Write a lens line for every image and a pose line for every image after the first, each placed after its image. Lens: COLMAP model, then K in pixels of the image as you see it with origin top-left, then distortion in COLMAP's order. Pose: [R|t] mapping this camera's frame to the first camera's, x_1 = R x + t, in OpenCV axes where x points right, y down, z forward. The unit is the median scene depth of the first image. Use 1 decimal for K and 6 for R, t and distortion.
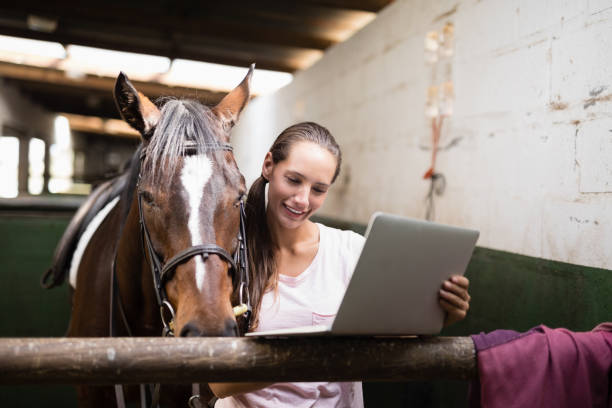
lens RADIAL K [[864.5, 0, 309.1], [0, 864.5, 199.1], [0, 0, 1]] dist [-0.015181, 0.000000]
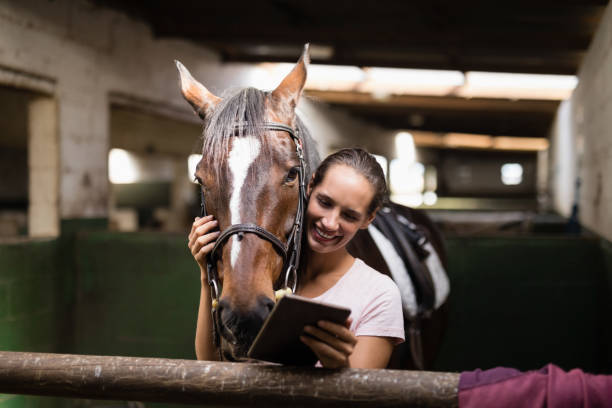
lens RADIAL K [[864.5, 0, 303.3], [0, 864.5, 208.3], [0, 0, 1]] dist [-0.015181, 0.000000]
pose [[0.896878, -0.027494, -0.441423, 0.395373], [0.026777, 0.999611, -0.007855, -0.009326], [0.441467, -0.004775, 0.897265, 0.106276]]
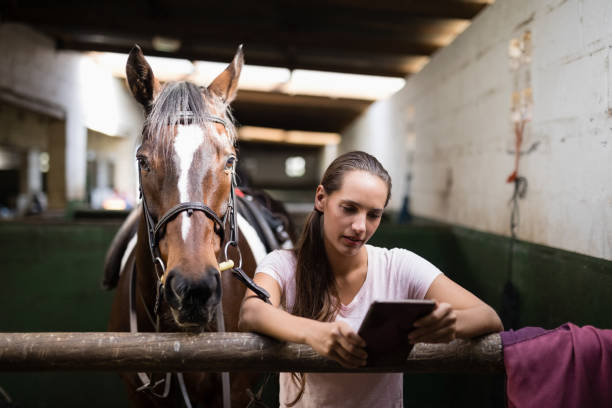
lens RADIAL K [[864.5, 0, 302.1], [0, 864.5, 203.7], [0, 0, 1]] dist [-0.015181, 0.000000]
pose [[0.984623, -0.021779, -0.173330, 0.119888], [0.022881, 0.999729, 0.004360, -0.013828], [0.173188, -0.008259, 0.984854, -0.108821]]
